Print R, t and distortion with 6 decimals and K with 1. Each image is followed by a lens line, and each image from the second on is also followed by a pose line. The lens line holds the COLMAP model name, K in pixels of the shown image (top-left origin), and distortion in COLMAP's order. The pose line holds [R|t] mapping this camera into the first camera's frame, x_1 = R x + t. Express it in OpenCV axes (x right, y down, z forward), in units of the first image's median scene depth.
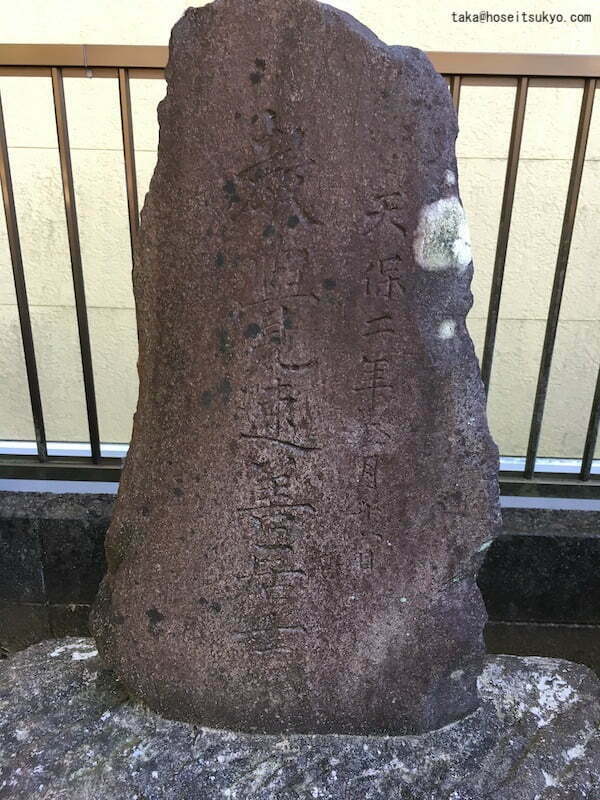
lens RADIAL K [[666.1, 0, 300.8], [0, 666.1, 403.0], [0, 0, 1]] dist [0.053045, -0.057776]
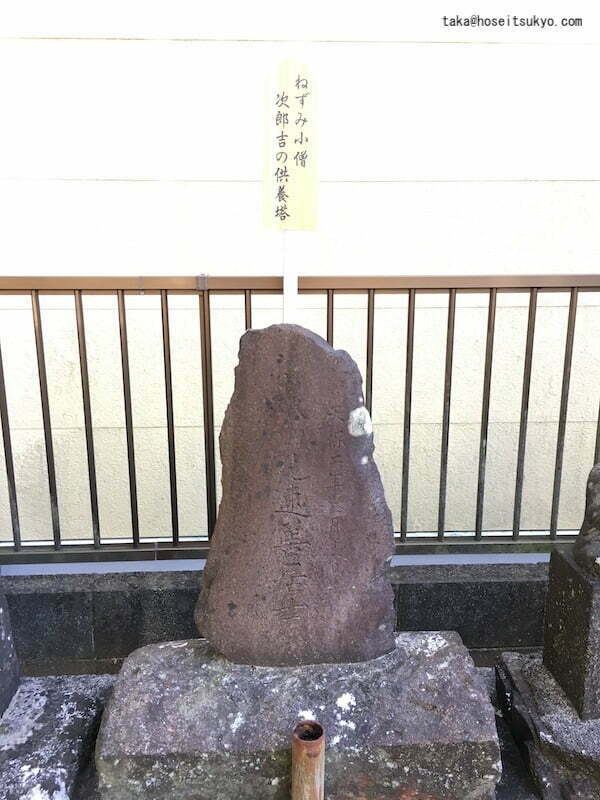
lens RADIAL K [[666.1, 0, 305.2], [0, 666.1, 400.3], [0, 0, 1]] dist [0.053045, -0.057776]
pose [[0.995977, -0.037576, 0.081354, -0.142314], [0.048790, 0.988869, -0.140565, 0.000163], [-0.075167, 0.143969, 0.986723, -1.108265]]
